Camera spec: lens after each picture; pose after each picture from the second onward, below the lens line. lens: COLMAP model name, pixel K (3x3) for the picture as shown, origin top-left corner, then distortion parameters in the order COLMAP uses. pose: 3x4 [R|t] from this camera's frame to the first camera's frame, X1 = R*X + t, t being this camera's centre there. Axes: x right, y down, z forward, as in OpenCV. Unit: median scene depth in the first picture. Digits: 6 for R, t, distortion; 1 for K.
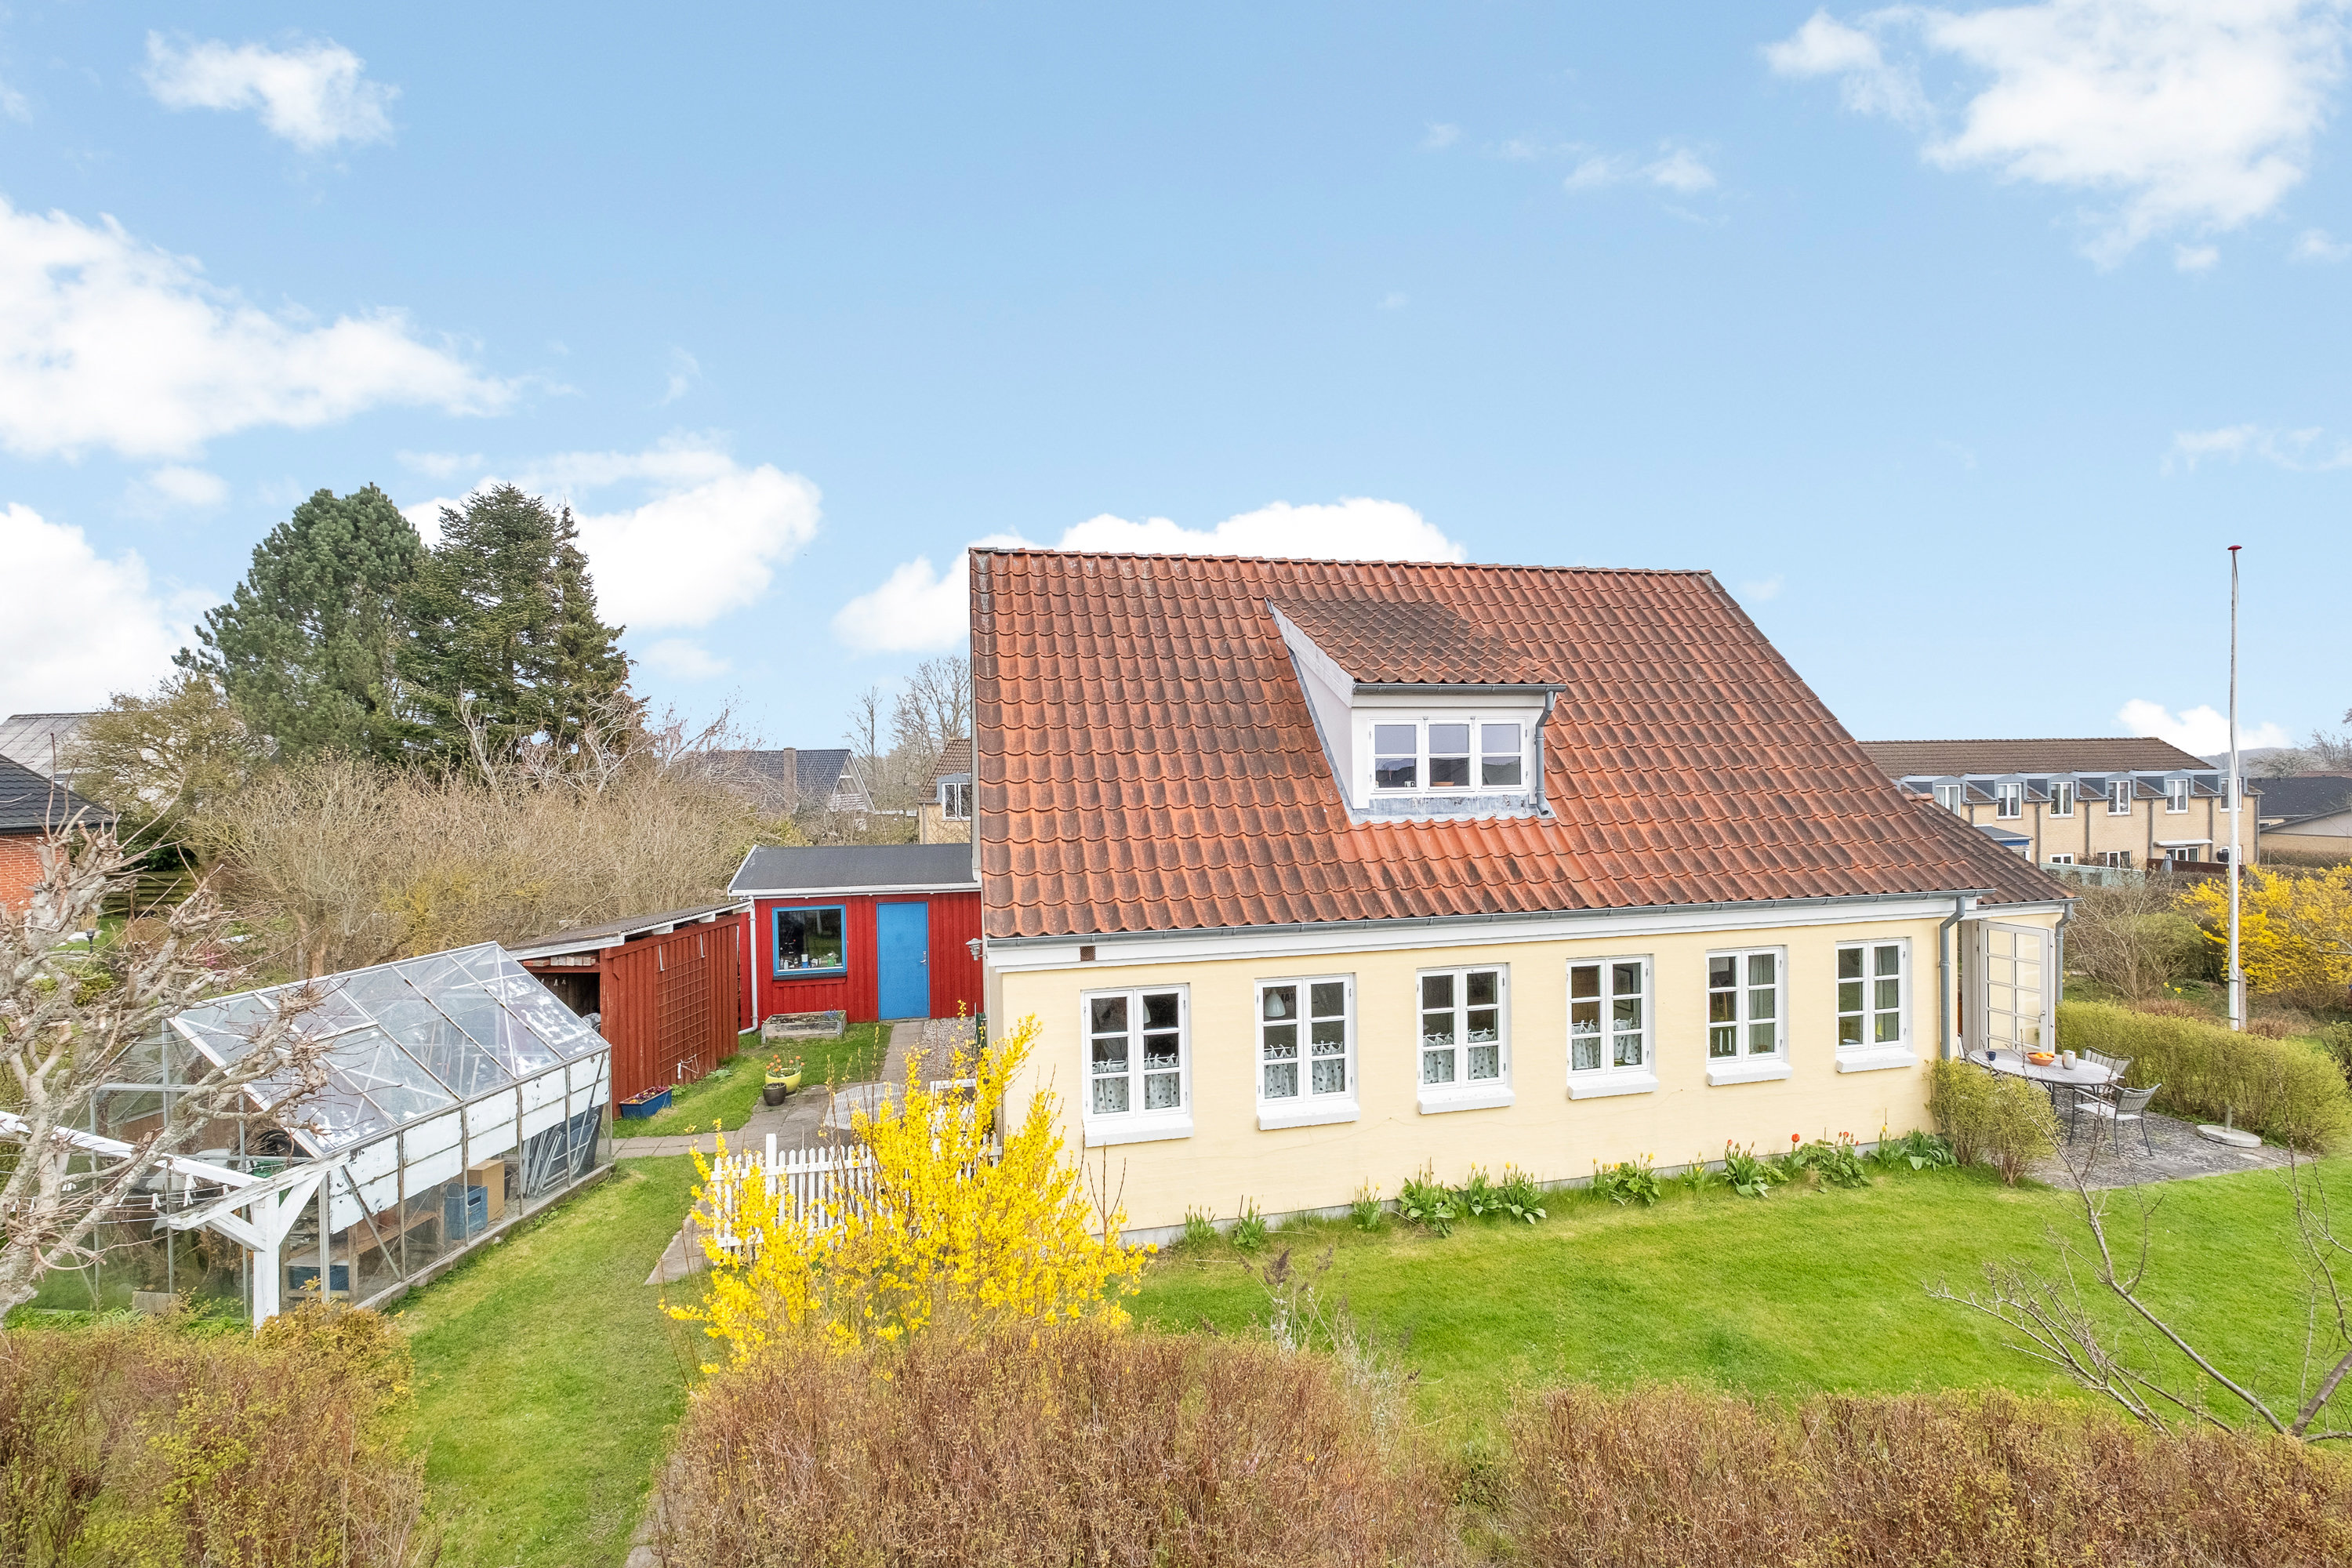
lens RADIAL K [[986.0, 0, 1174.6], [0, 986.0, 778.2], [0, 0, 1]] dist [-0.000269, -0.000148]
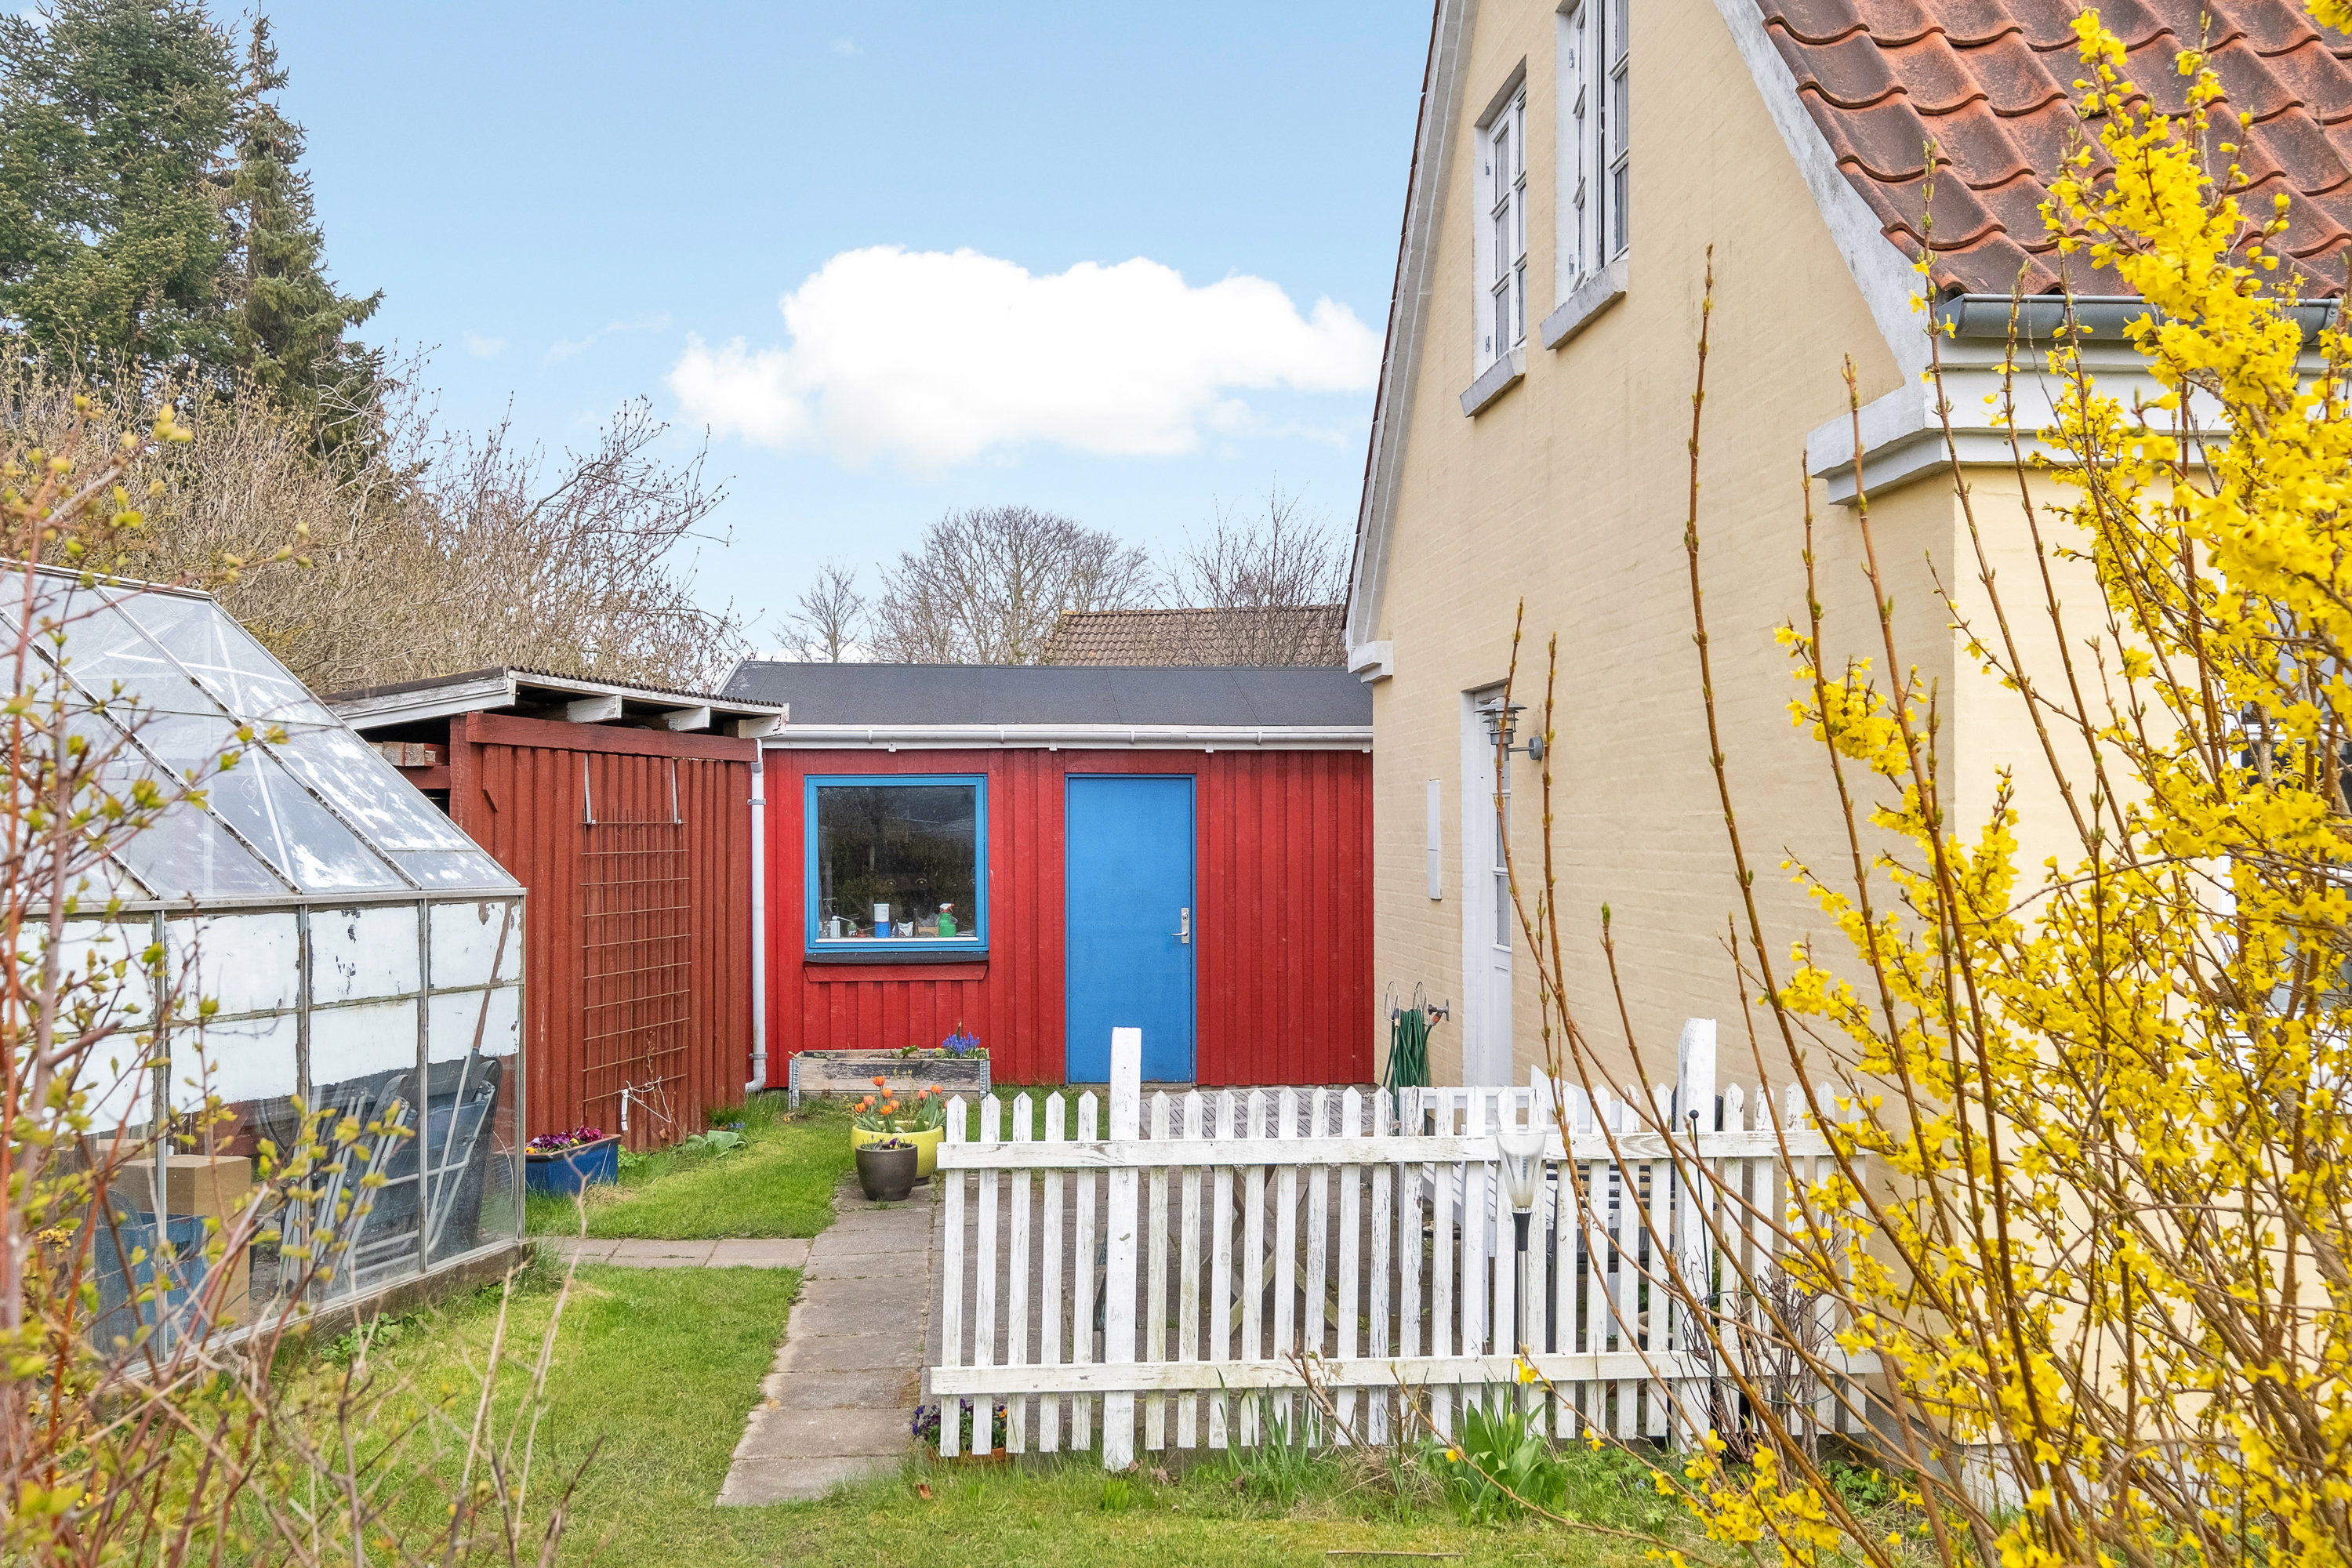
lens RADIAL K [[2187.4, 0, 1175.9], [0, 2187.4, 786.1], [0, 0, 1]] dist [0.018247, 0.000000]
pose [[0.990642, 0.010537, -0.136080, -0.145415], [-0.011800, 0.999894, -0.008479, 0.139817], [0.135976, 0.010006, 0.990662, 0.166274]]
